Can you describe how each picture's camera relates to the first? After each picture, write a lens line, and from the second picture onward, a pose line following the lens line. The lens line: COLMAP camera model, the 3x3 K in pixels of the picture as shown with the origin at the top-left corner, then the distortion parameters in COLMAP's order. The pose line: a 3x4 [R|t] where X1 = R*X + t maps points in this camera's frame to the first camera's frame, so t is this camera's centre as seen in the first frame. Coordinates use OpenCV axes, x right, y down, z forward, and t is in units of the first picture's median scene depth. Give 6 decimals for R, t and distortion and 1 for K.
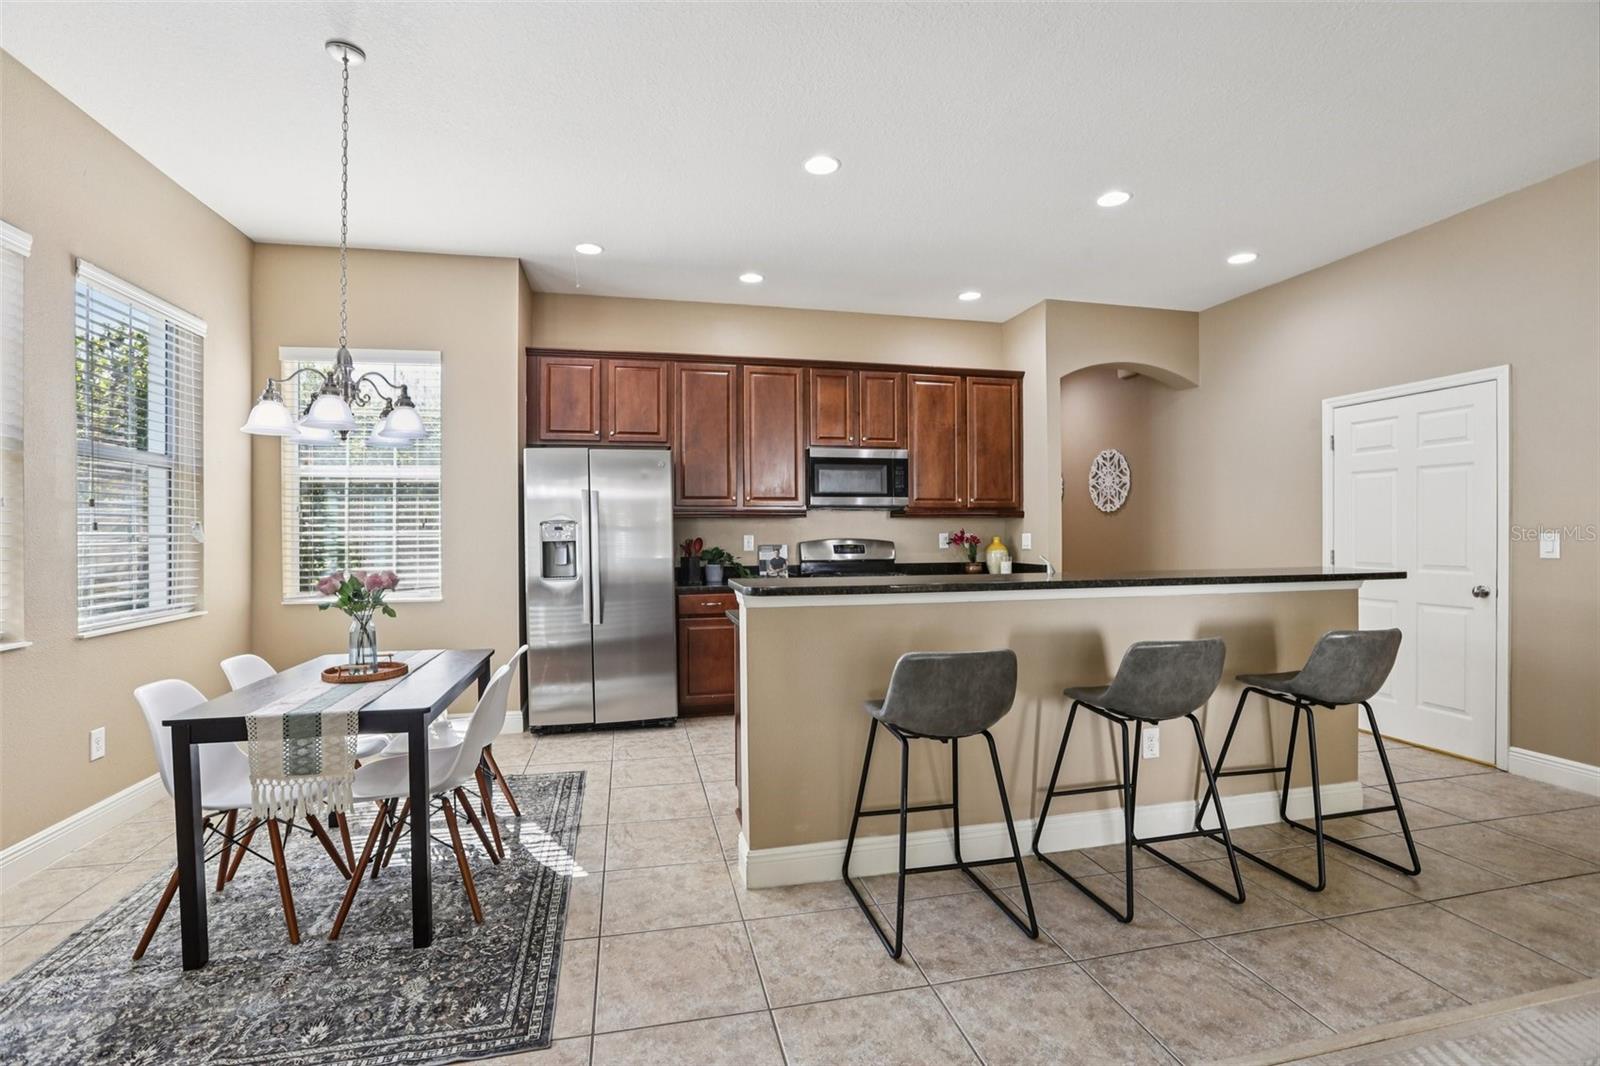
lens RADIAL K [[726.9, 0, 789.6], [0, 726.9, 538.0], [0, 0, 1]] dist [-0.054414, 0.019839]
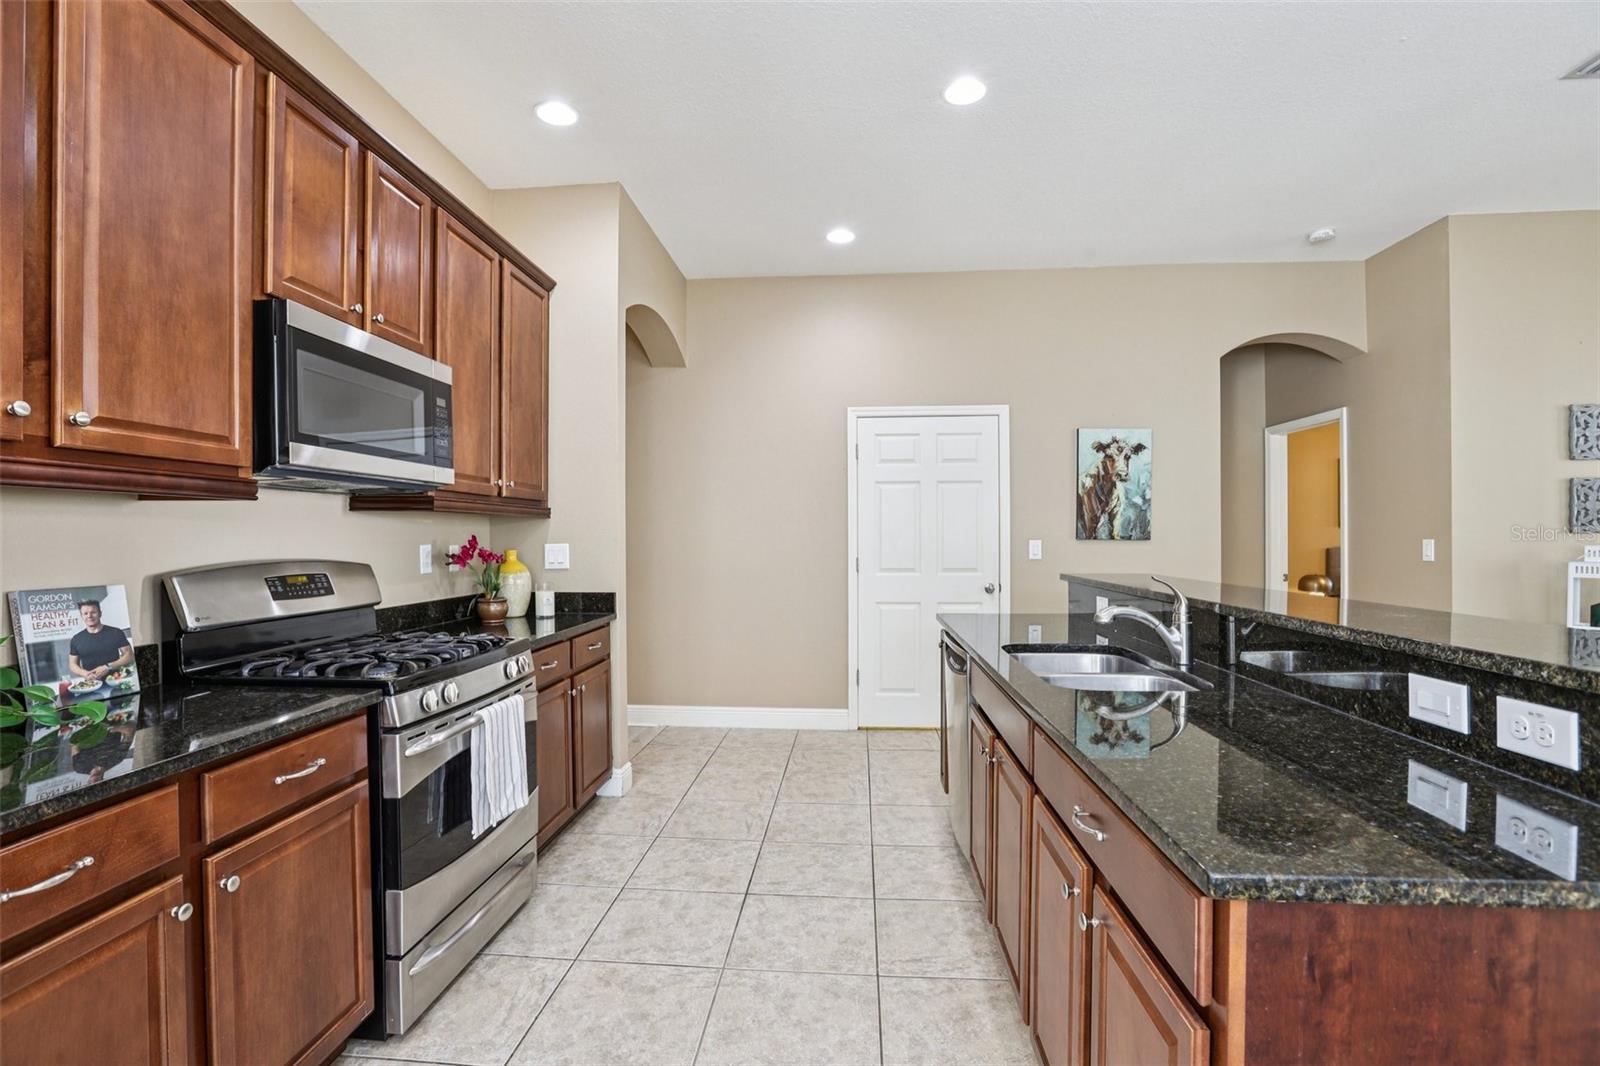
lens RADIAL K [[726.9, 0, 789.6], [0, 726.9, 538.0], [0, 0, 1]] dist [-0.054414, 0.019839]
pose [[0.308647, 0.000776, 0.951176, -0.221591], [0.010859, 0.999932, -0.004339, -0.006790], [-0.951115, 0.011668, 0.308618, 0.685644]]
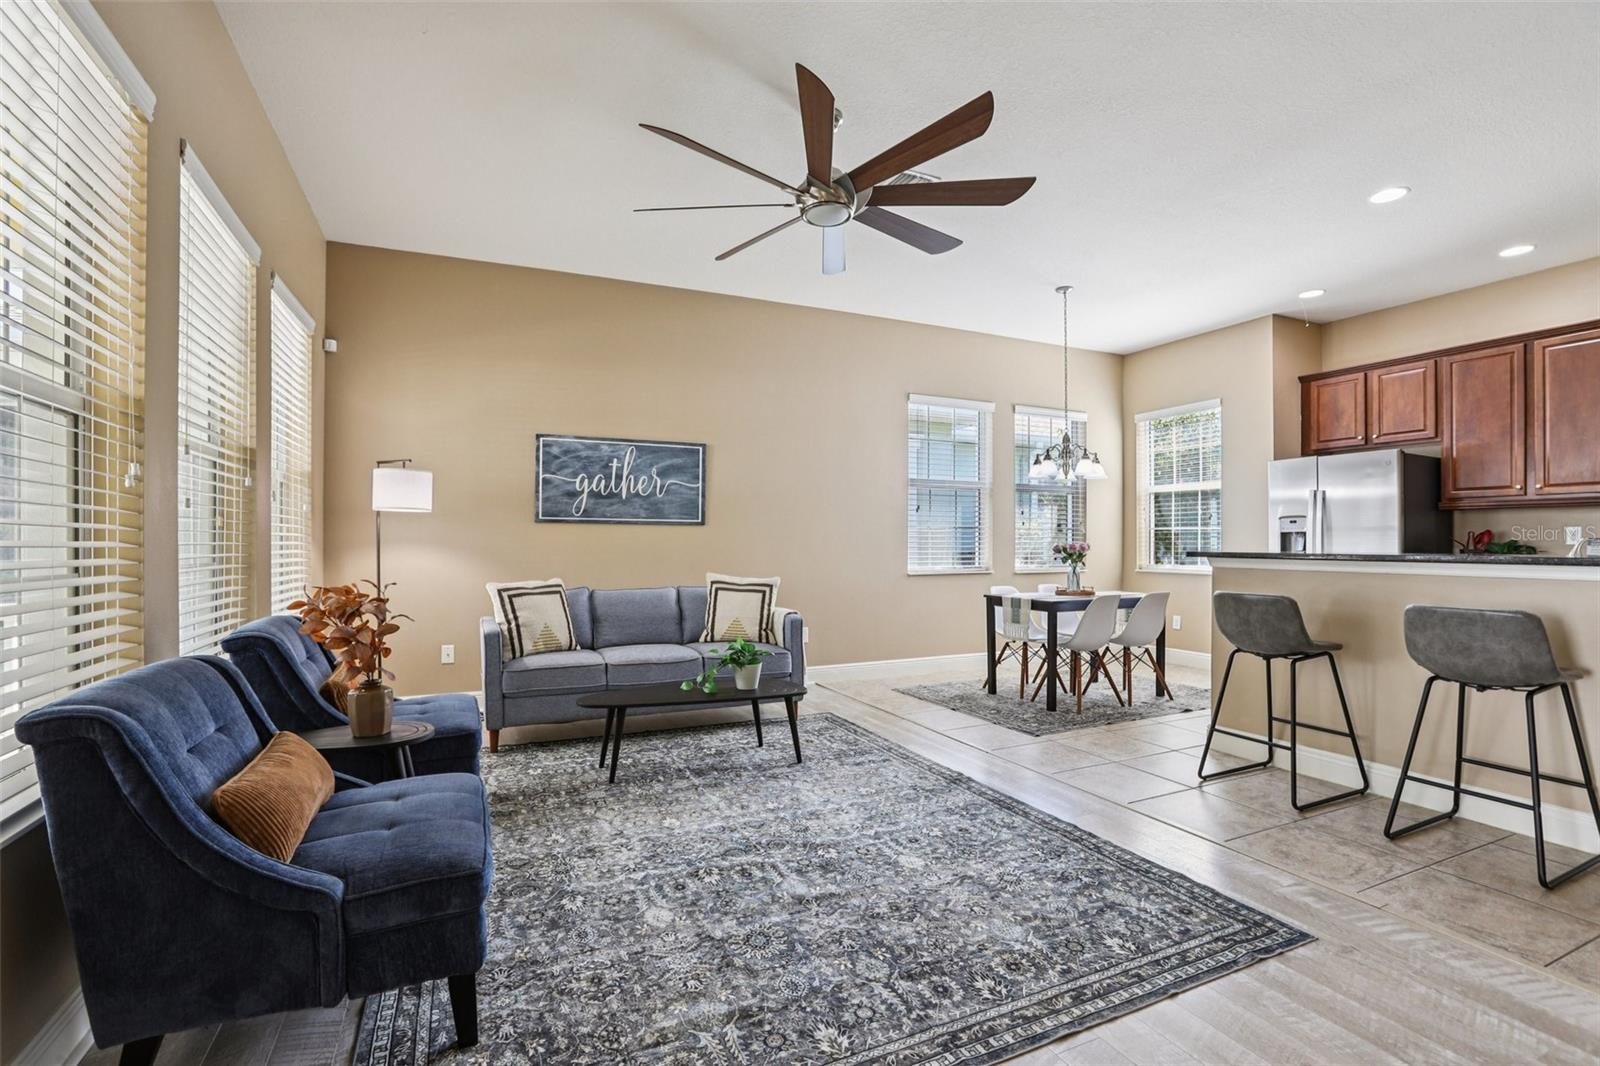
lens RADIAL K [[727.7, 0, 793.9], [0, 727.7, 543.4], [0, 0, 1]] dist [-0.055403, 0.019781]
pose [[0.210283, 0.008719, -0.977602, 0.613255], [-0.010435, 0.999923, 0.006673, 0.021421], [0.977585, 0.008798, 0.210358, -0.099060]]
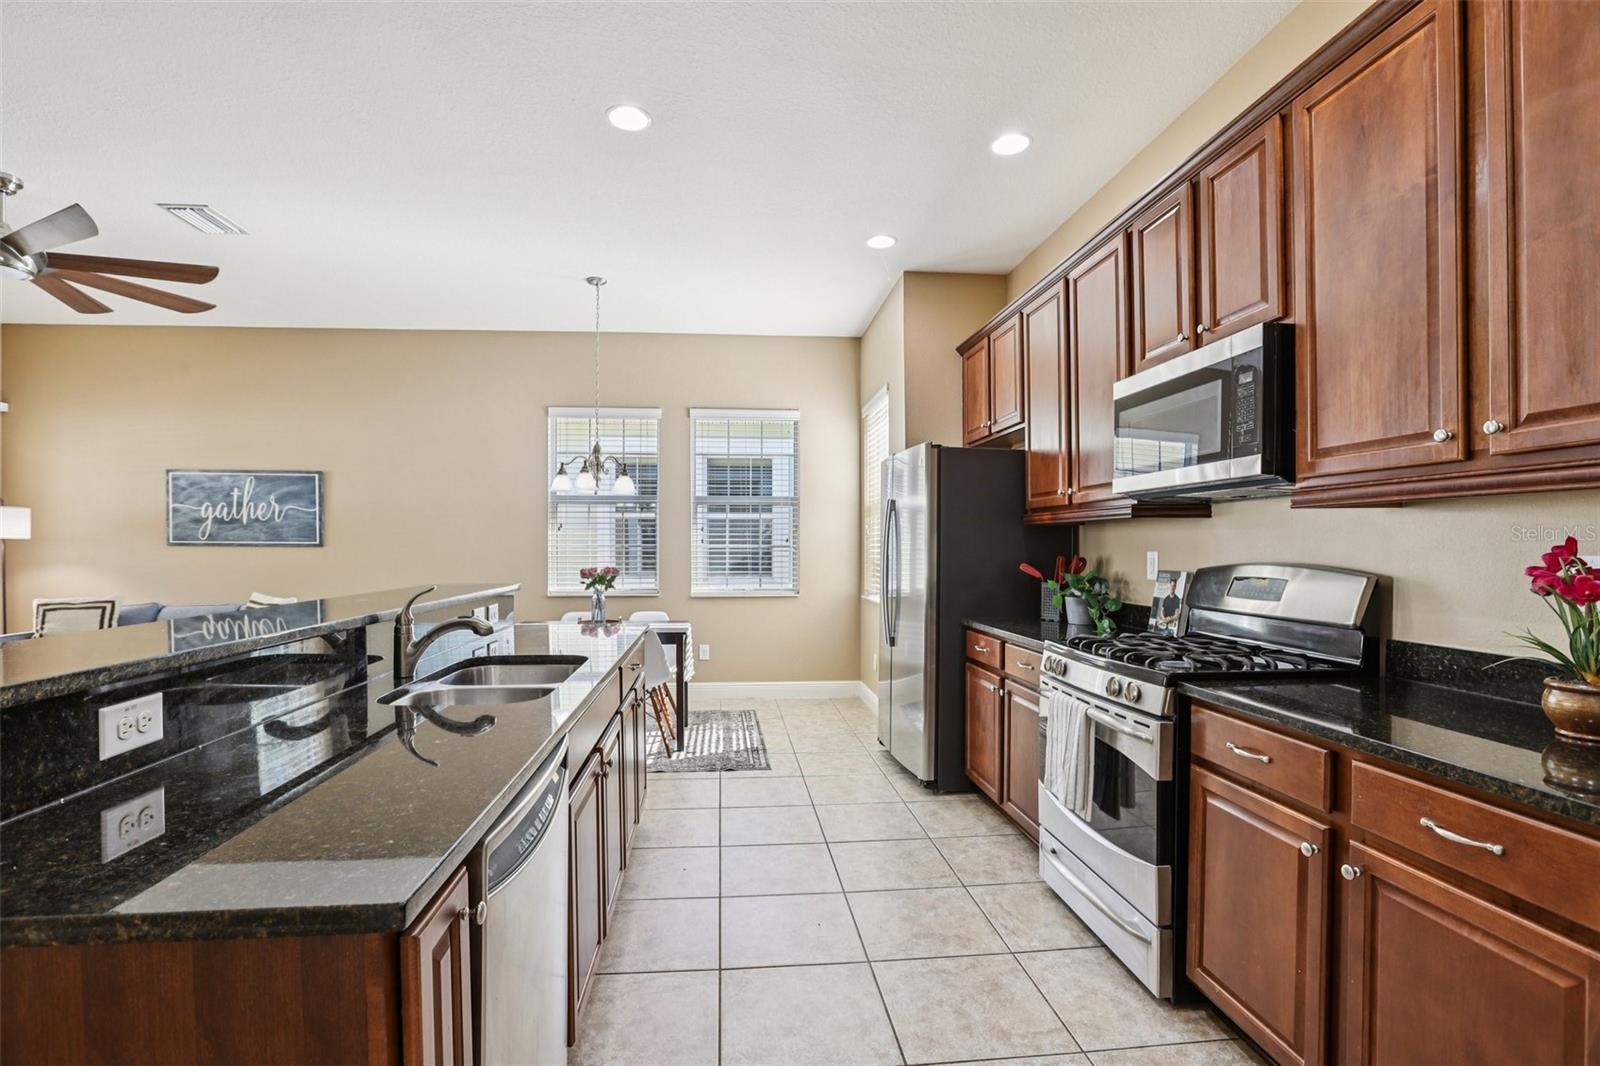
lens RADIAL K [[727.7, 0, 793.9], [0, 727.7, 543.4], [0, 0, 1]] dist [-0.055403, 0.019781]
pose [[-0.115630, 0.001646, -0.993291, 0.570927], [-0.007838, 0.999966, 0.002570, -0.010327], [0.993261, 0.008083, -0.115613, 0.851876]]
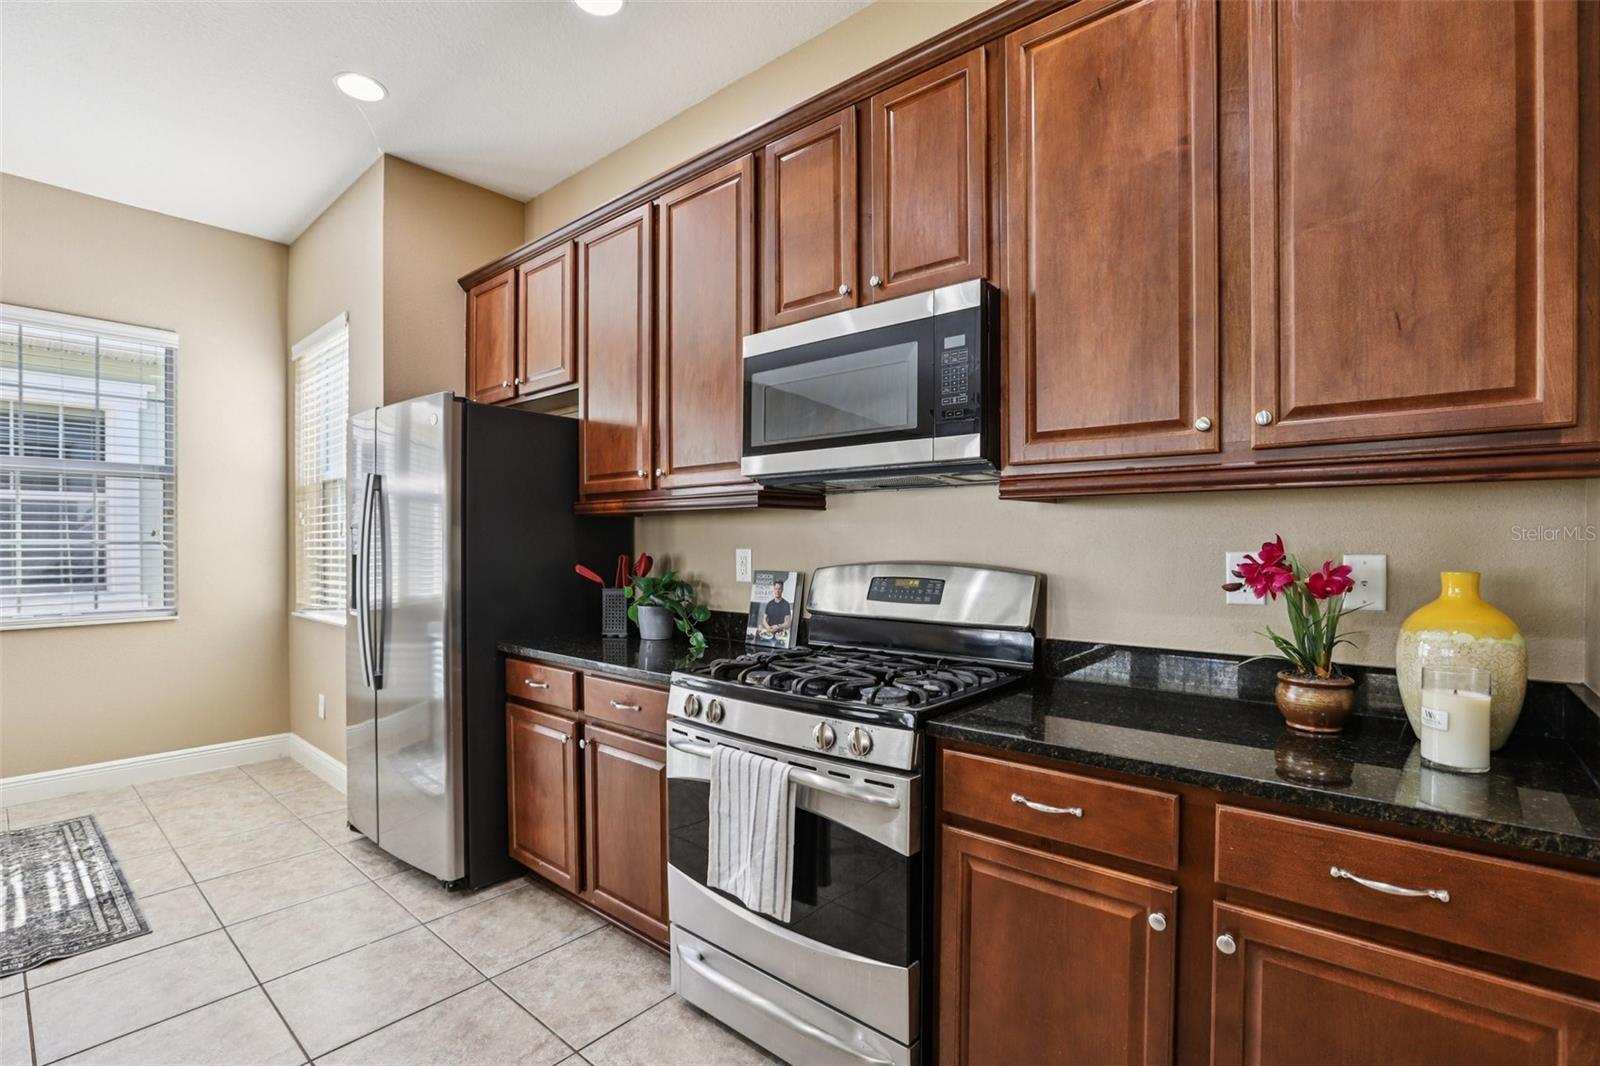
lens RADIAL K [[723.7, 0, 796.1], [0, 723.7, 551.9], [0, 0, 1]] dist [-0.051910, 0.016241]
pose [[0.604453, 0.015683, -0.796487, 0.376719], [-0.011172, 0.999875, 0.011209, -0.008535], [0.796563, 0.002123, 0.604552, 0.795310]]
